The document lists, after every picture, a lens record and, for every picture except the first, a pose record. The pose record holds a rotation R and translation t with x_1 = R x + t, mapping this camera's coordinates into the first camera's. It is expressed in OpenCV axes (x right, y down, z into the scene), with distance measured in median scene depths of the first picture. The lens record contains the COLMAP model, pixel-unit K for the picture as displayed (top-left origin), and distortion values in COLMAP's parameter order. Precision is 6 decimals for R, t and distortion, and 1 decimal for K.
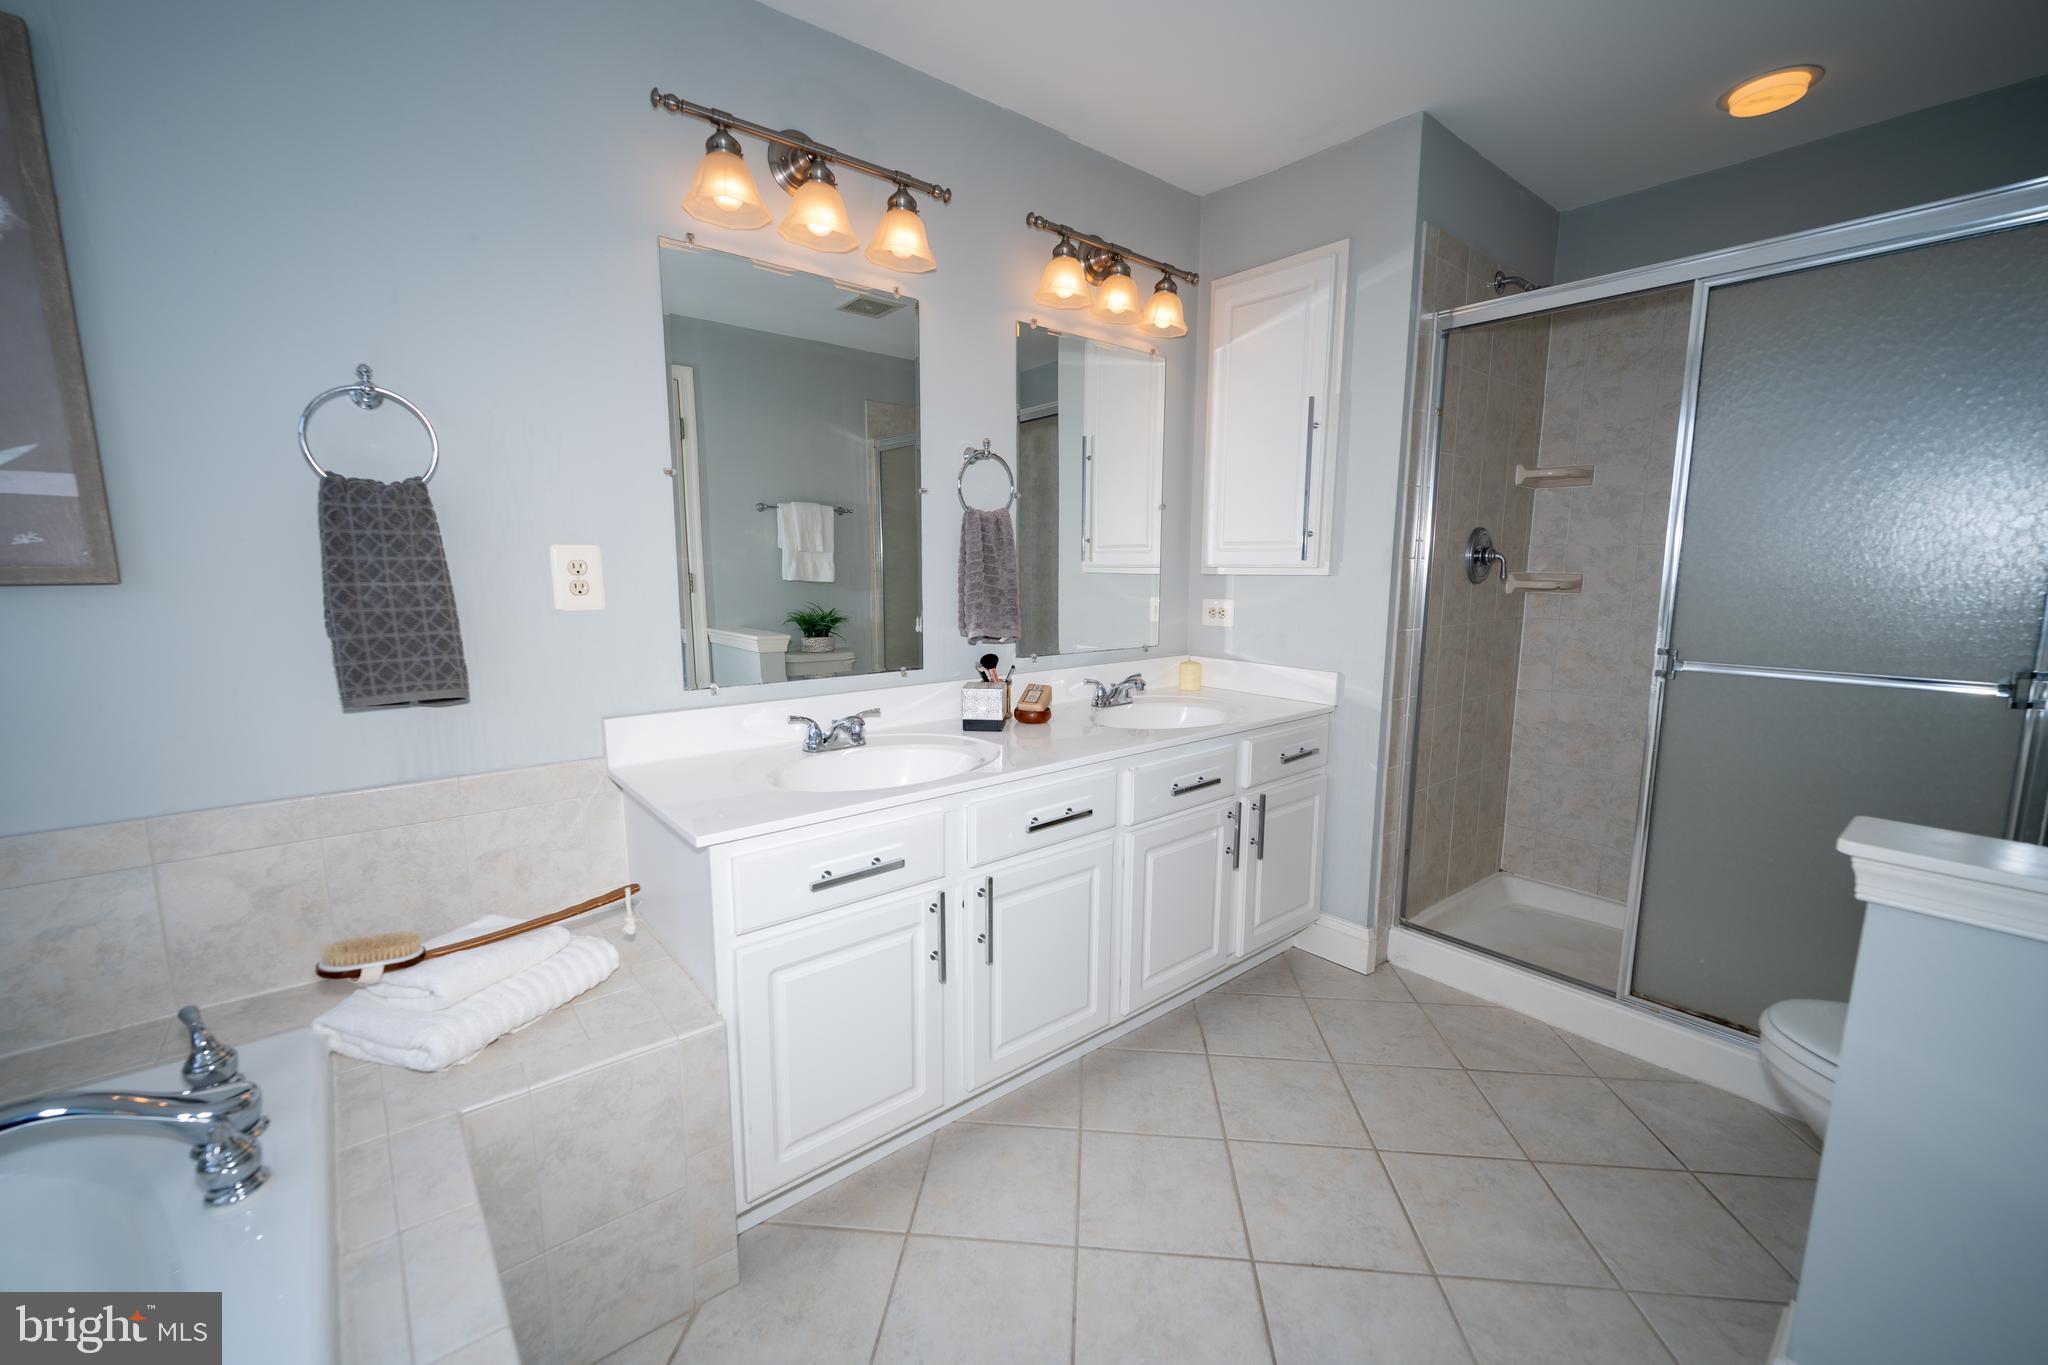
lens RADIAL K [[834.8, 0, 1011.7], [0, 834.8, 681.1], [0, 0, 1]] dist [0.000984, -0.000389]
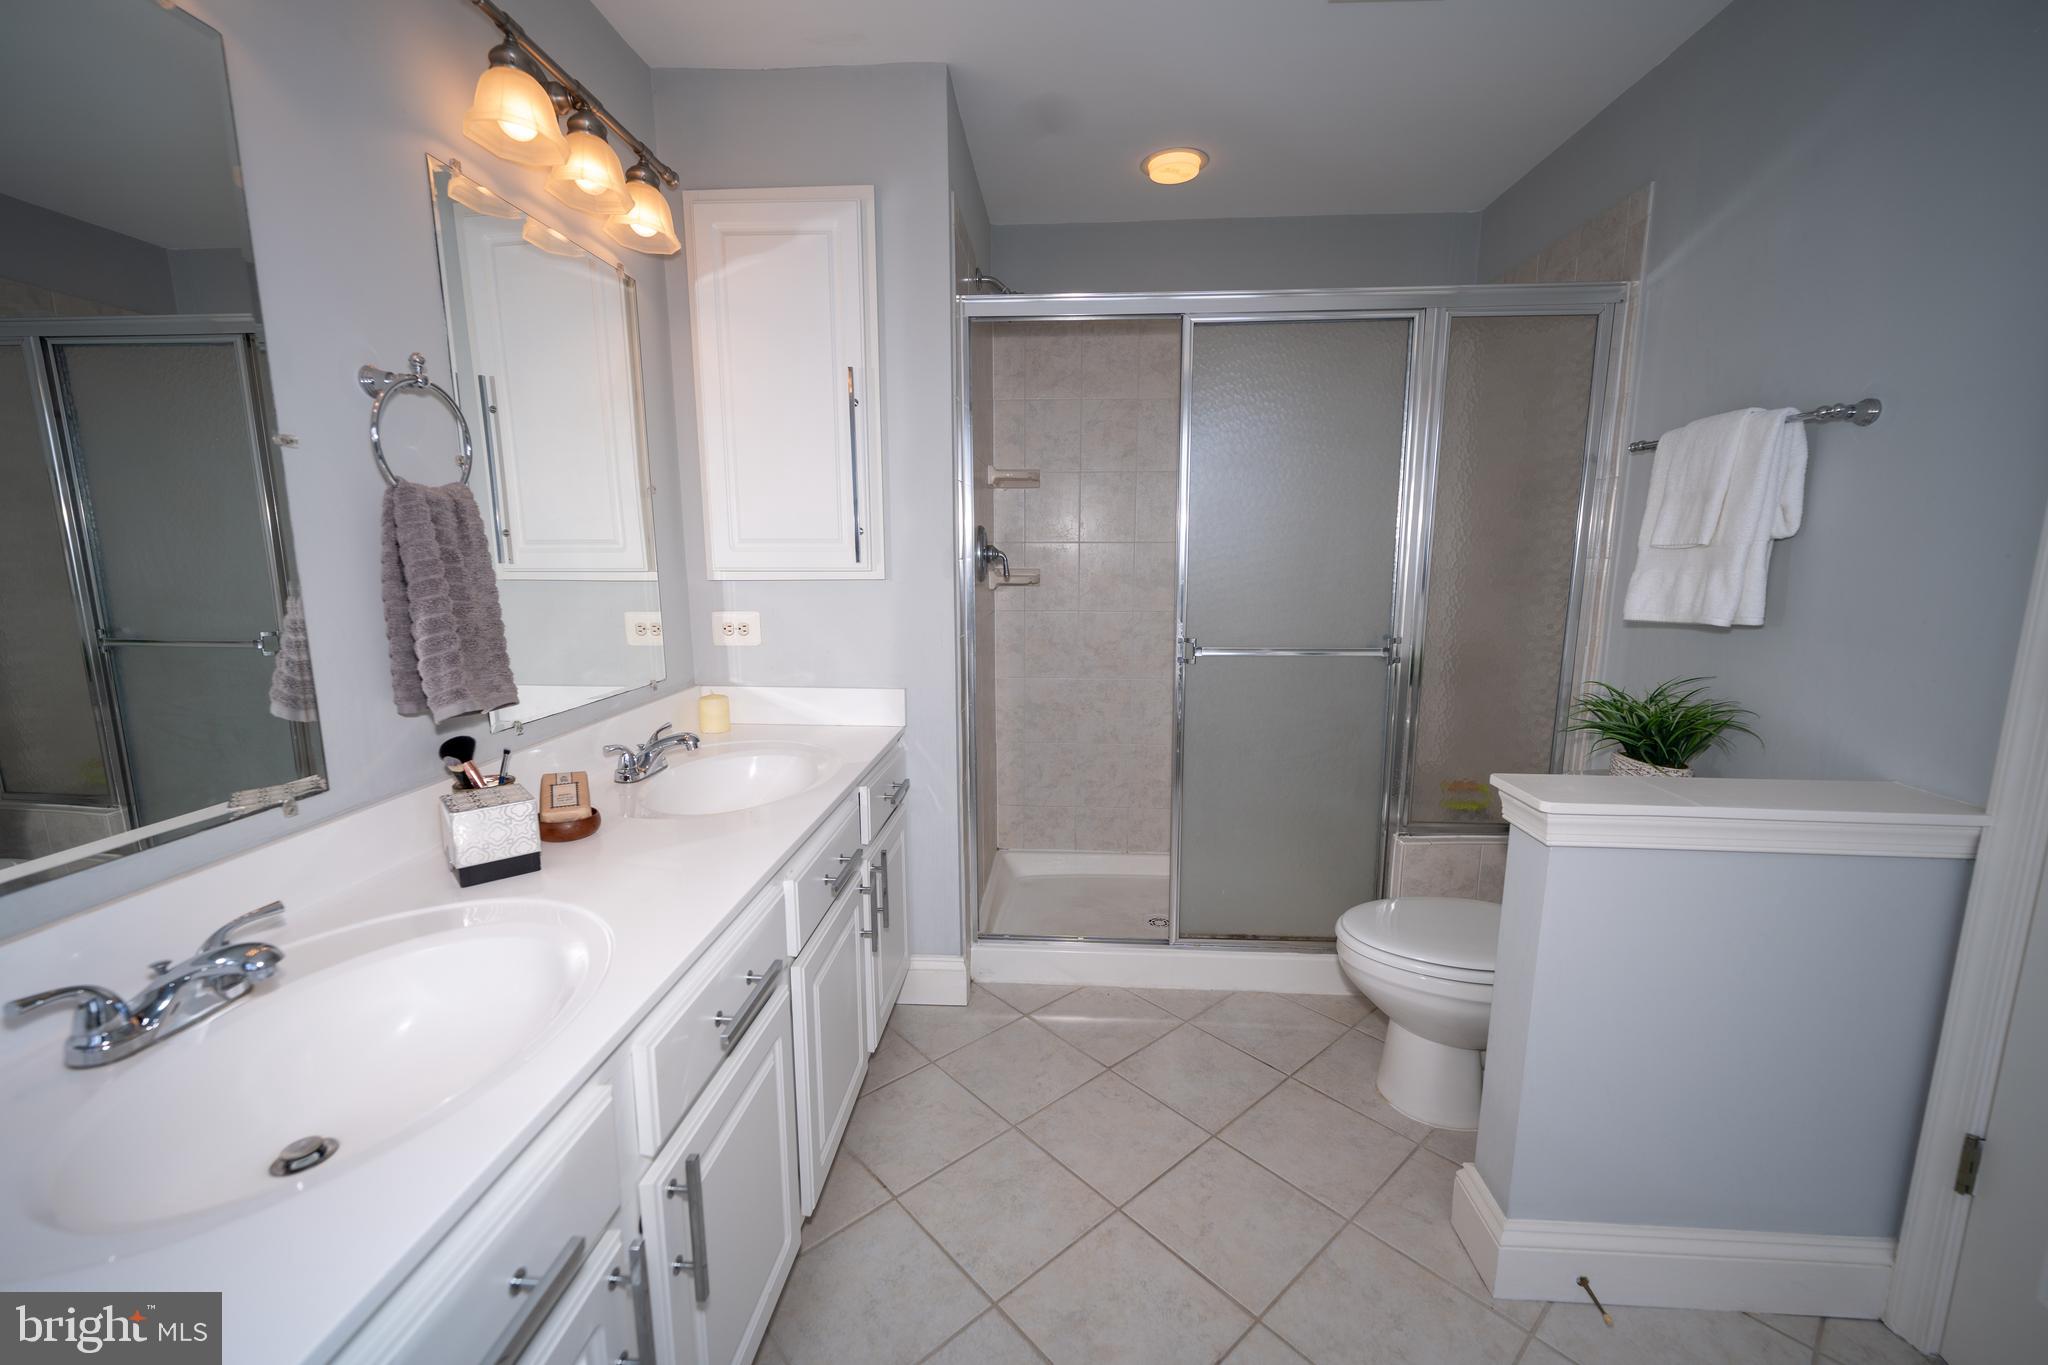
lens RADIAL K [[834.8, 0, 1039.8], [0, 834.8, 687.0], [0, 0, 1]] dist [0.000984, -0.000389]
pose [[0.679103, -0.124234, 0.723454, -0.157079], [0.106157, 0.991835, 0.070672, -0.061180], [-0.726326, 0.028807, 0.686746, 0.294813]]
